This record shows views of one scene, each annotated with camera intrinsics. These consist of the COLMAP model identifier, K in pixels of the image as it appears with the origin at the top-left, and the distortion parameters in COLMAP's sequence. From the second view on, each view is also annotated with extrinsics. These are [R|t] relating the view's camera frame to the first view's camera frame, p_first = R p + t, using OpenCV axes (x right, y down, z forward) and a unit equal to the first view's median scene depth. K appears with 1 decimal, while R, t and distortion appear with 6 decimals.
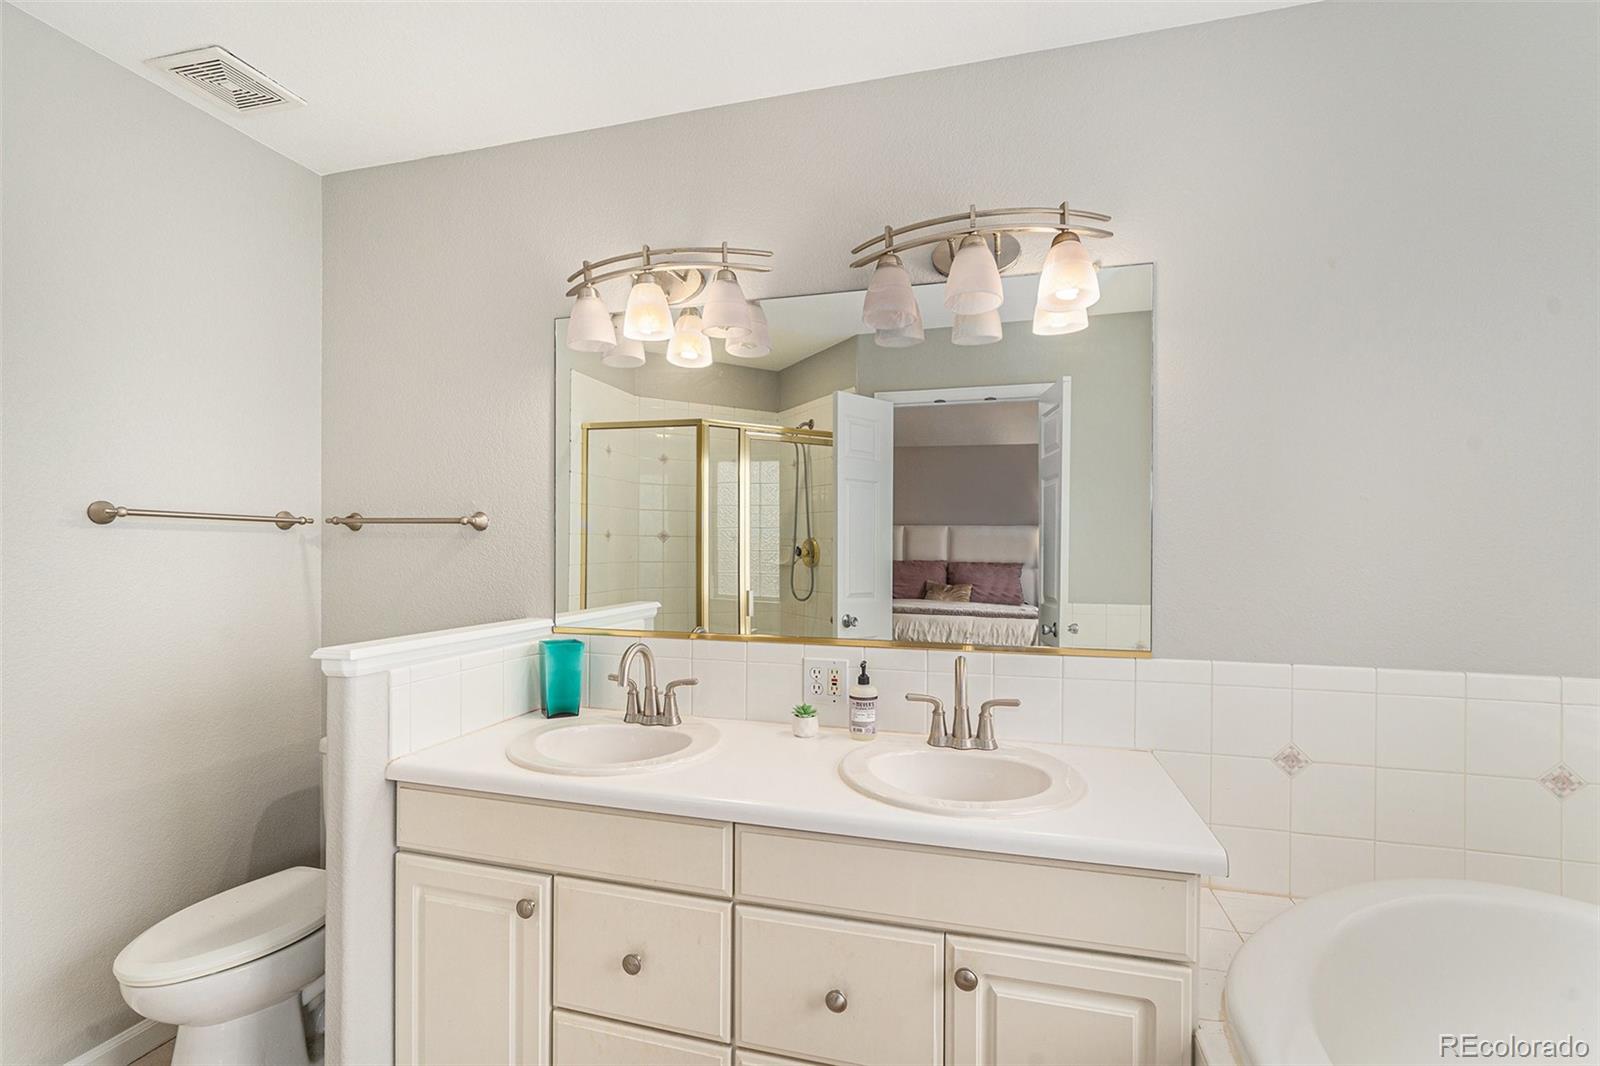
lens RADIAL K [[730.8, 0, 800.4], [0, 730.8, 555.8], [0, 0, 1]] dist [-0.000410, 0.000522]
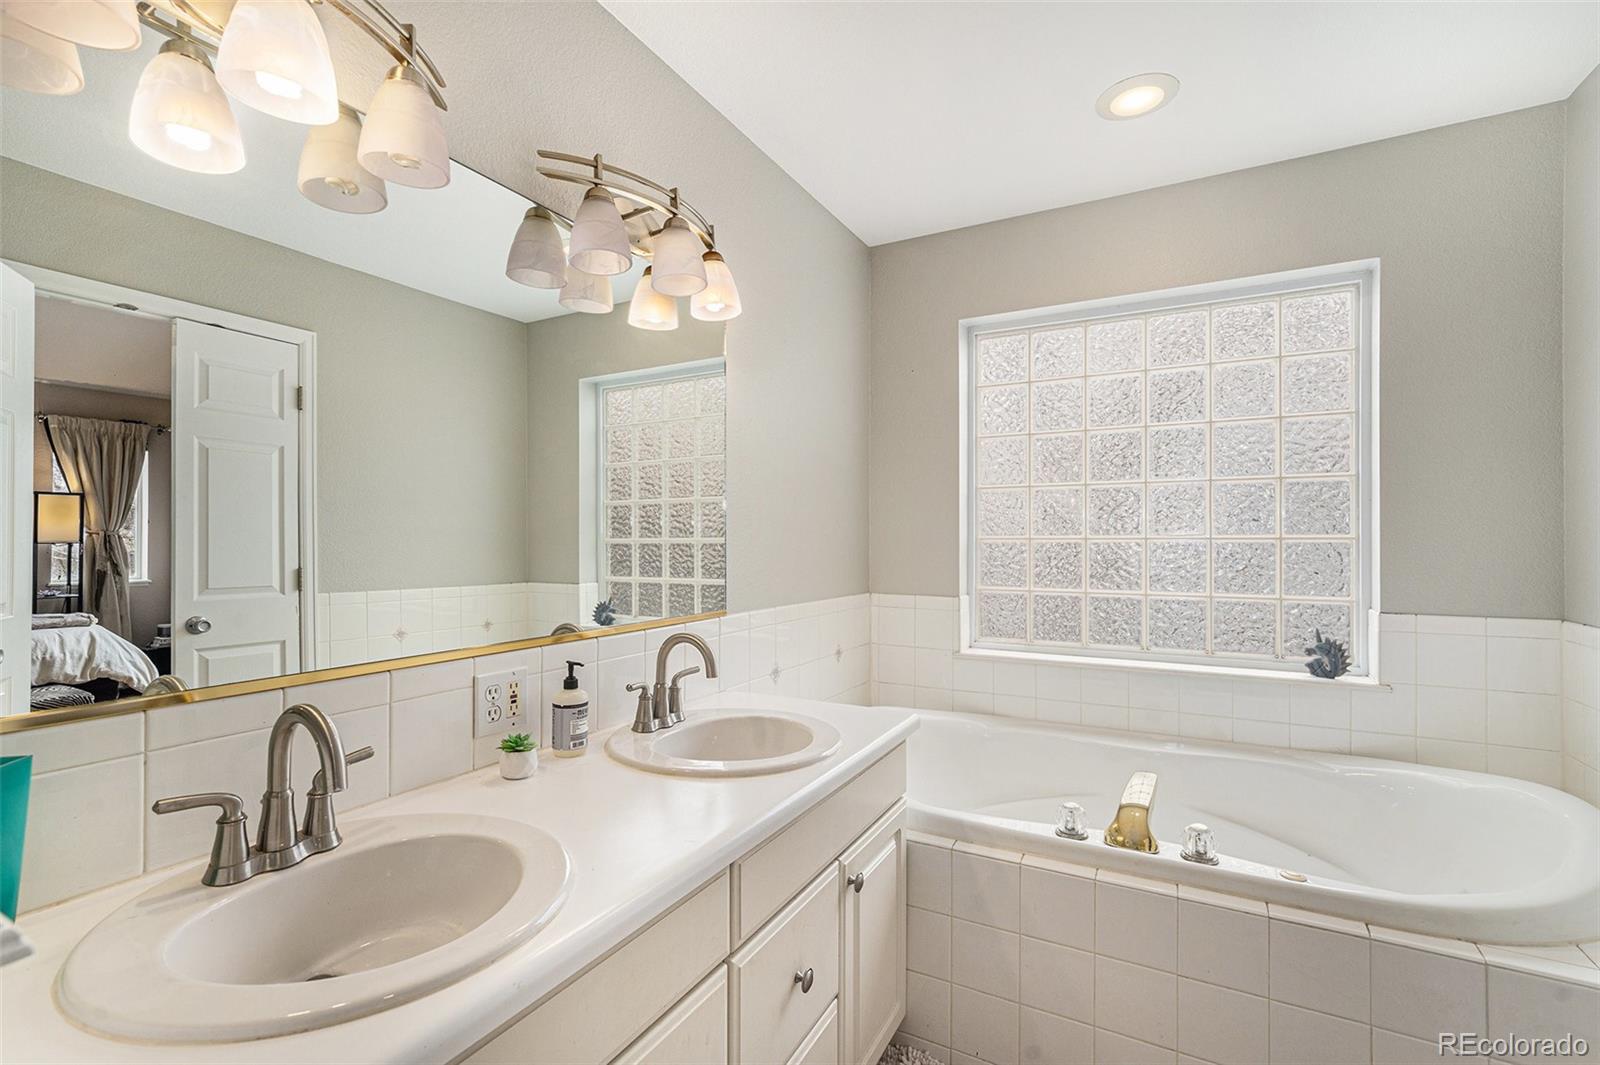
lens RADIAL K [[722.0, 0, 800.0], [0, 722.0, 532.5], [0, 0, 1]] dist [-0.003354, -0.000345]
pose [[0.228284, -0.001692, 0.973593, -0.632362], [0.009280, 0.999957, -0.000438, 0.001816], [-0.973550, 0.009135, 0.228290, 0.545781]]
